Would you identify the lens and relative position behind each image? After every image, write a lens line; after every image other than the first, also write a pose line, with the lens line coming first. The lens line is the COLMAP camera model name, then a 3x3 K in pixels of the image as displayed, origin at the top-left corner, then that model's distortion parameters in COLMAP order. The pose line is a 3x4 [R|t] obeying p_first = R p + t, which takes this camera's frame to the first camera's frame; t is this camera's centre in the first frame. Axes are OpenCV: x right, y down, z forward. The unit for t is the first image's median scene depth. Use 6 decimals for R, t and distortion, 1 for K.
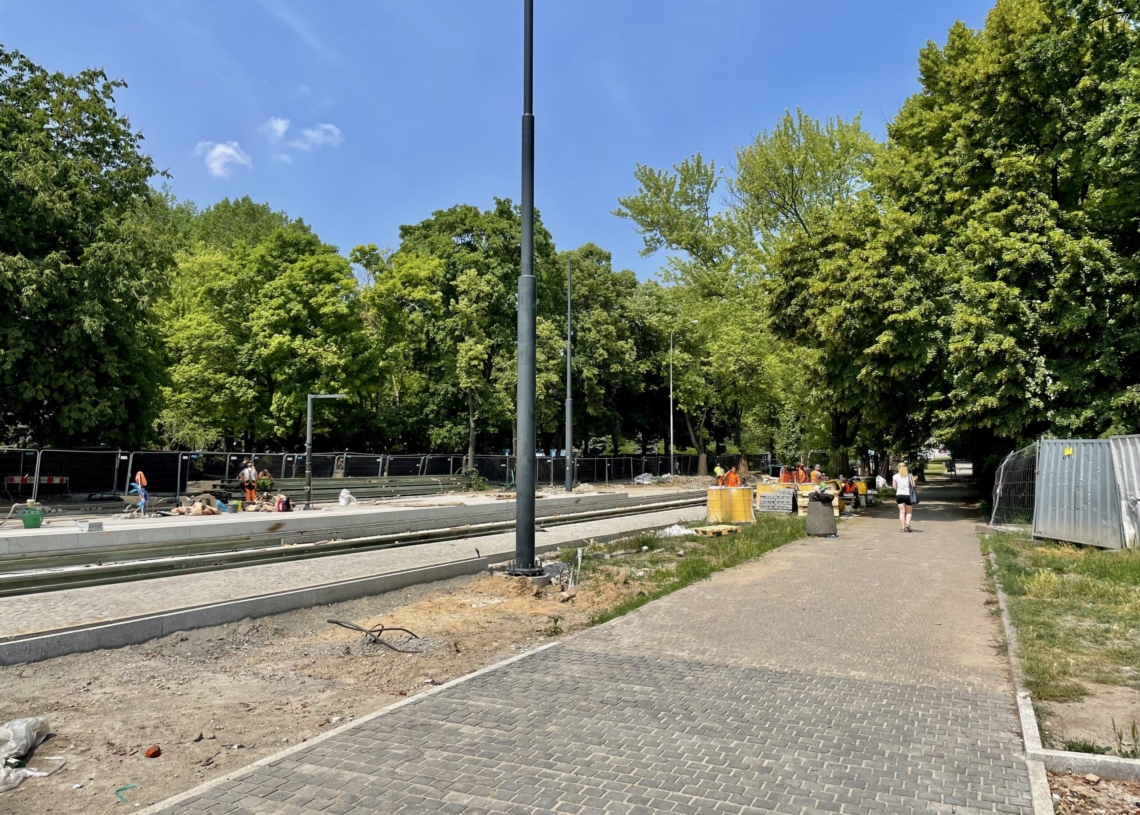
lens RADIAL K [[867.3, 0, 569.7], [0, 867.3, 409.3], [0, 0, 1]] dist [0.083340, -0.103996]
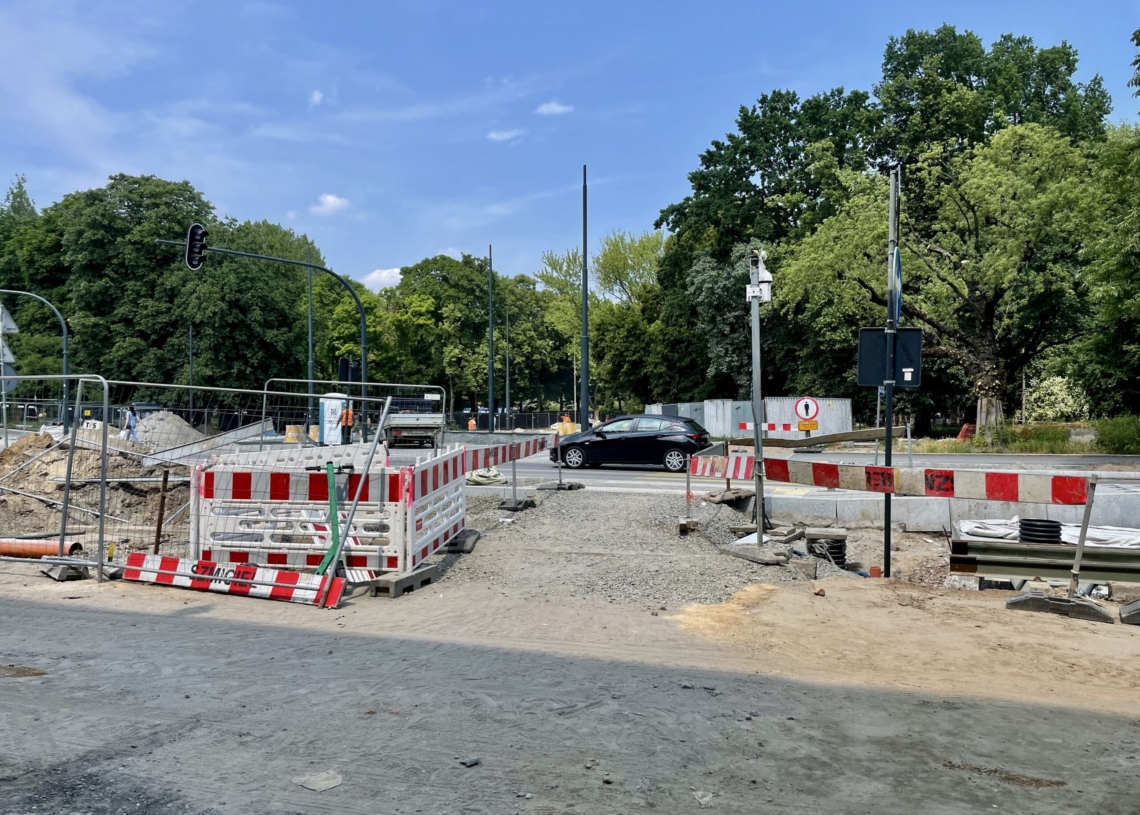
lens RADIAL K [[838.8, 0, 574.7], [0, 838.8, 410.3], [0, 0, 1]] dist [0.036112, -0.011760]
pose [[0.997397, -0.009405, 0.071486, 0.011272], [0.005744, 0.998670, 0.051240, -0.035494], [-0.071873, -0.050696, 0.996125, -0.689485]]
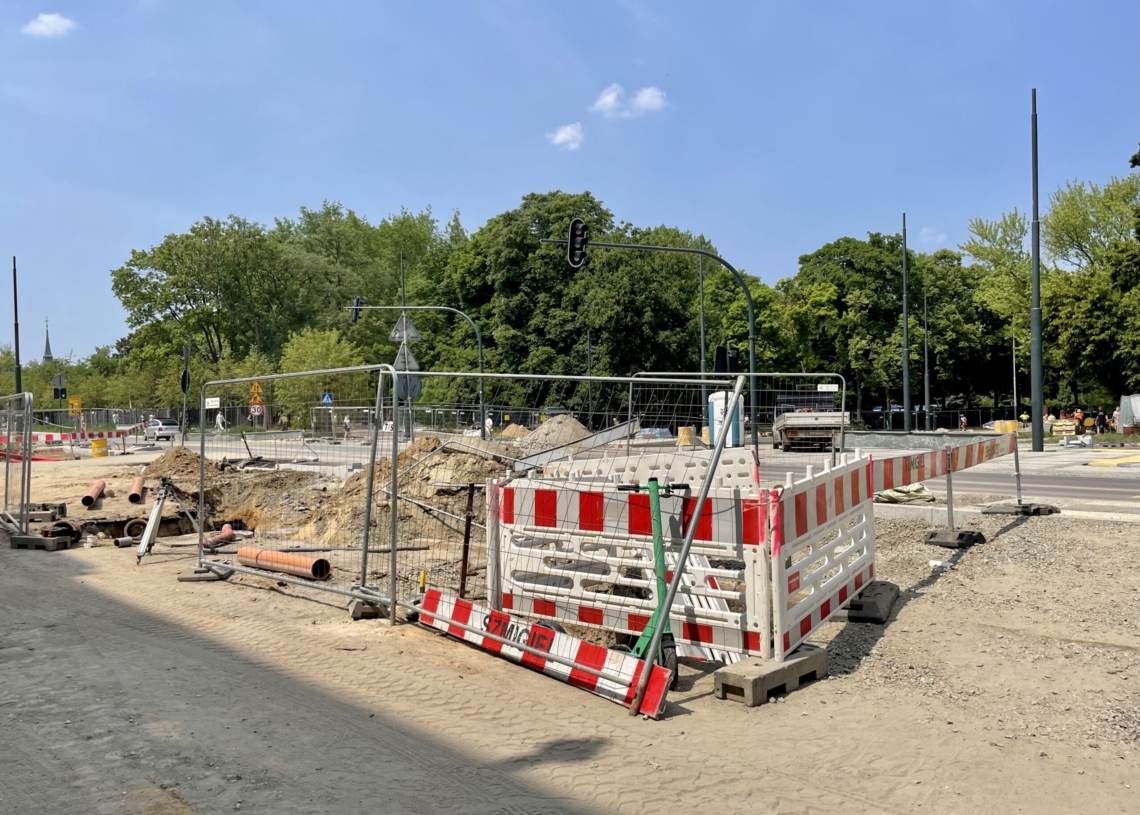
lens RADIAL K [[867.3, 0, 567.8], [0, 867.3, 420.6], [0, 0, 1]] dist [0.083340, -0.103996]
pose [[0.922187, -0.024924, -0.385940, 0.009218], [0.047572, 0.997653, 0.049244, -0.032135], [0.383807, -0.063772, 0.921209, -0.646897]]
